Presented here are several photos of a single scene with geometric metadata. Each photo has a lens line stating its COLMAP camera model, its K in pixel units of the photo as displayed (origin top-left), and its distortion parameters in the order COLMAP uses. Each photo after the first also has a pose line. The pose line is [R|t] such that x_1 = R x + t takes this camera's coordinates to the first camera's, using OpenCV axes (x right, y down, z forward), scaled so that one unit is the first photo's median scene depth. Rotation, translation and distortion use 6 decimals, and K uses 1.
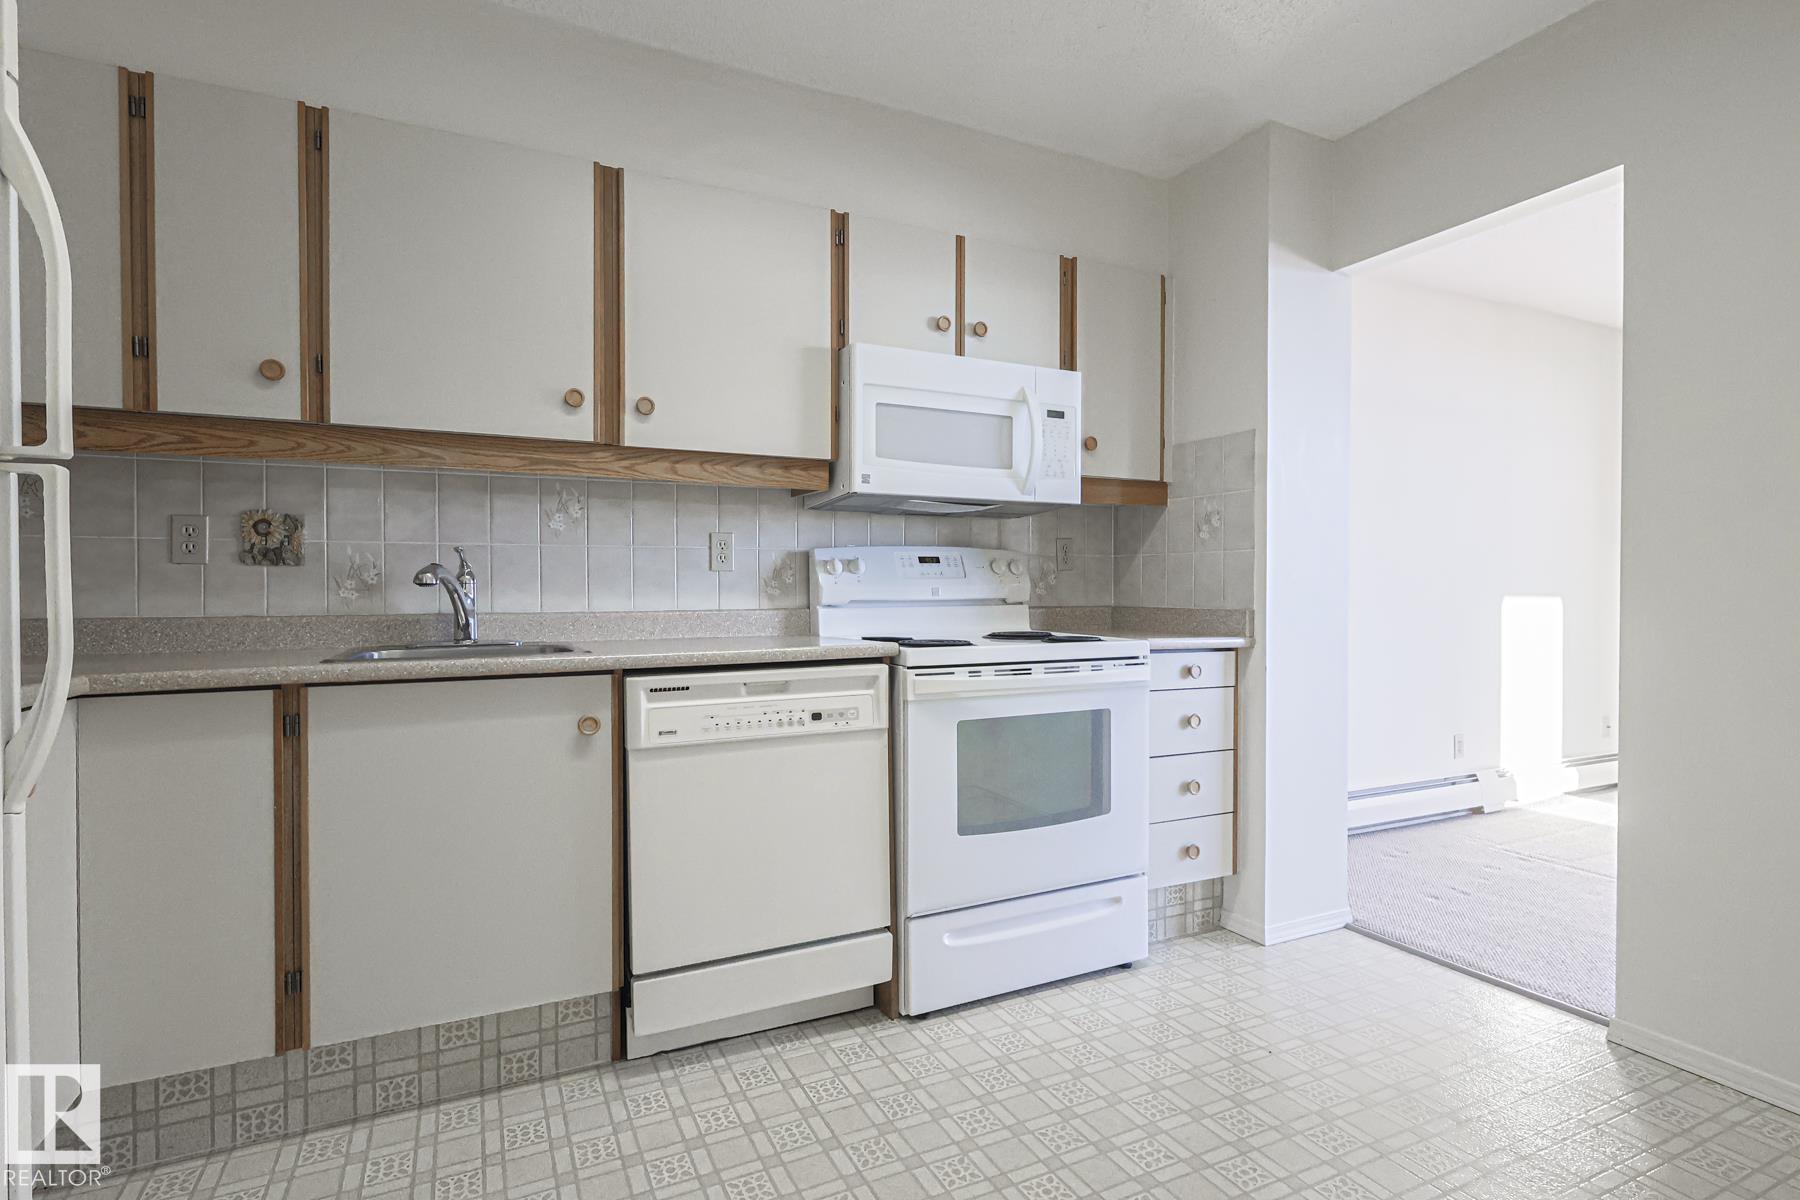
lens RADIAL K [[885.8, 0, 890.2], [0, 885.8, 600.4], [0, 0, 1]] dist [0.002422, 0.000268]
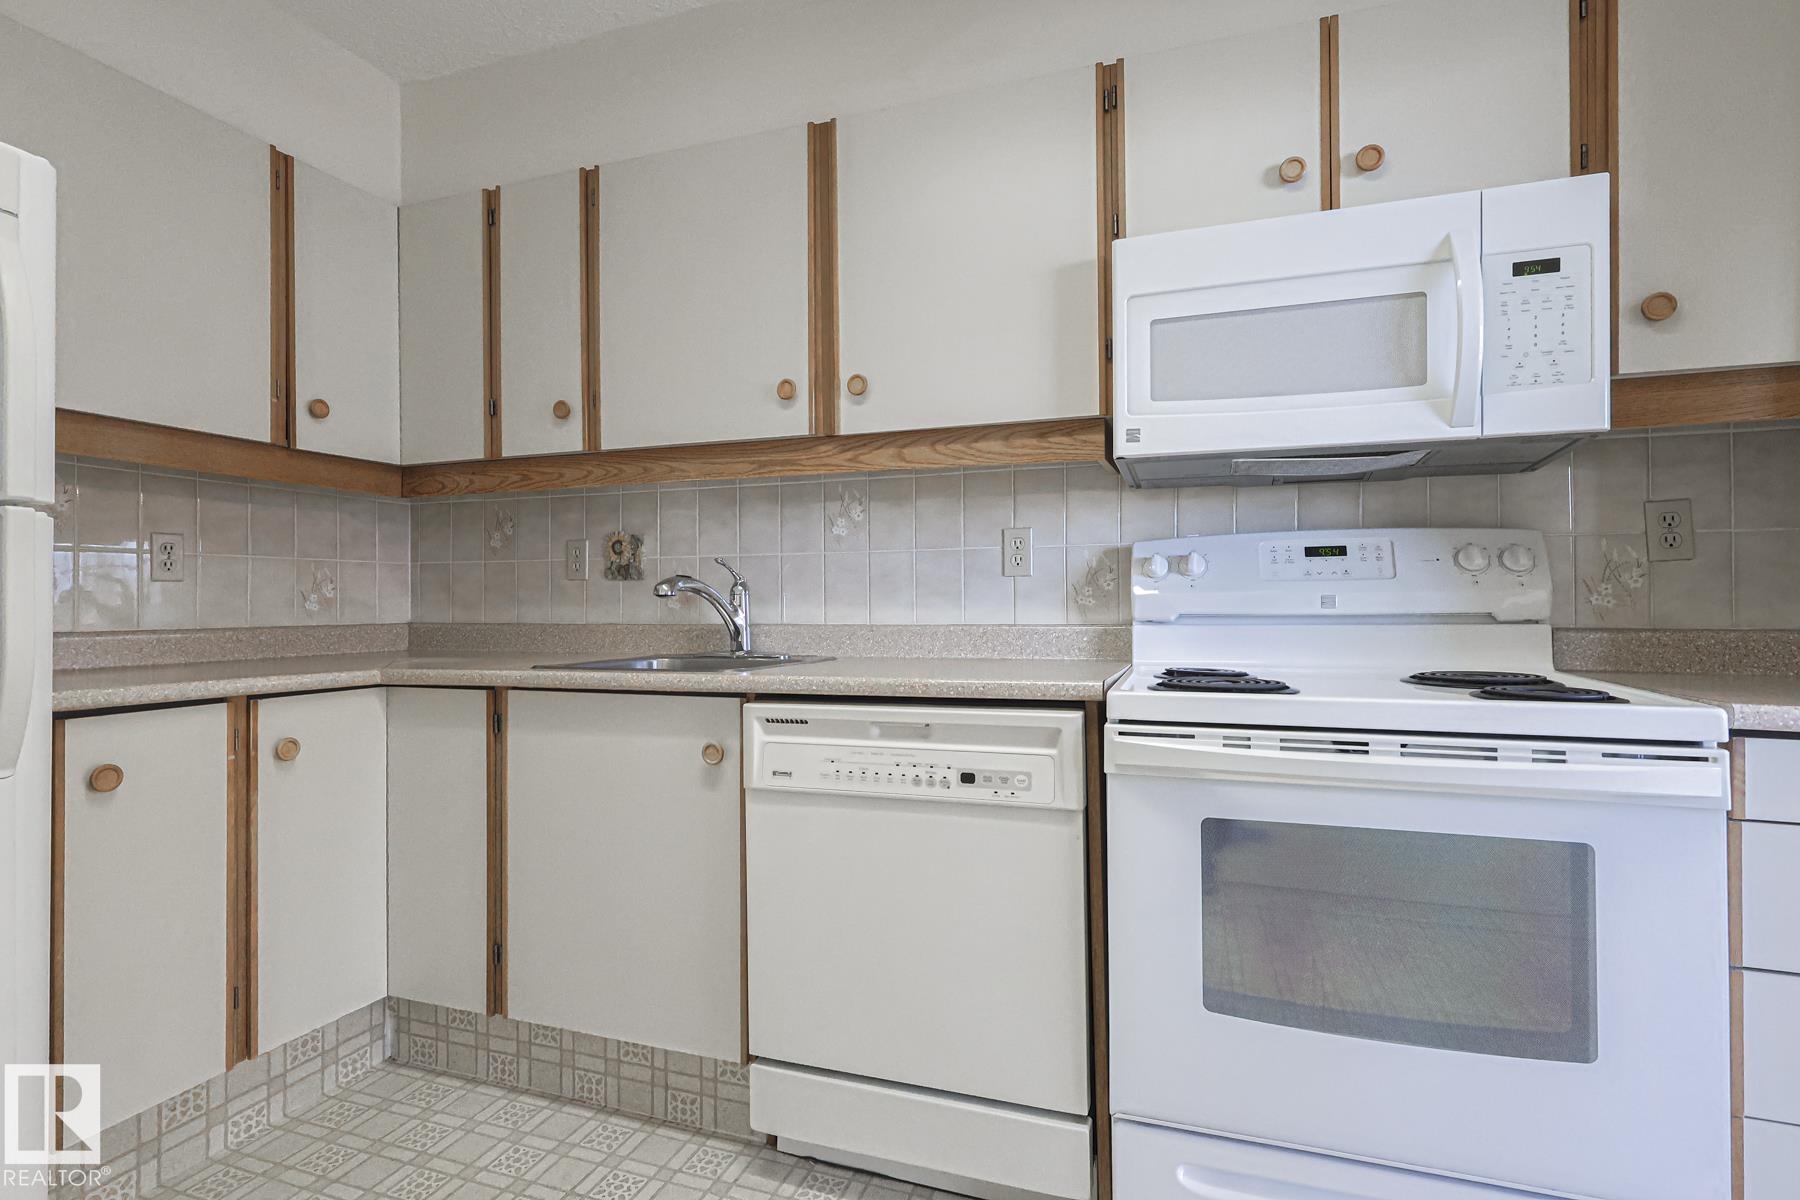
lens RADIAL K [[885.8, 0, 892.1], [0, 885.8, 599.8], [0, 0, 1]] dist [0.002422, 0.000268]
pose [[0.702344, -0.003429, -0.711830, 0.354998], [-0.004752, 0.999944, -0.009506, -0.004514], [0.711822, 0.010059, 0.702288, 0.427799]]
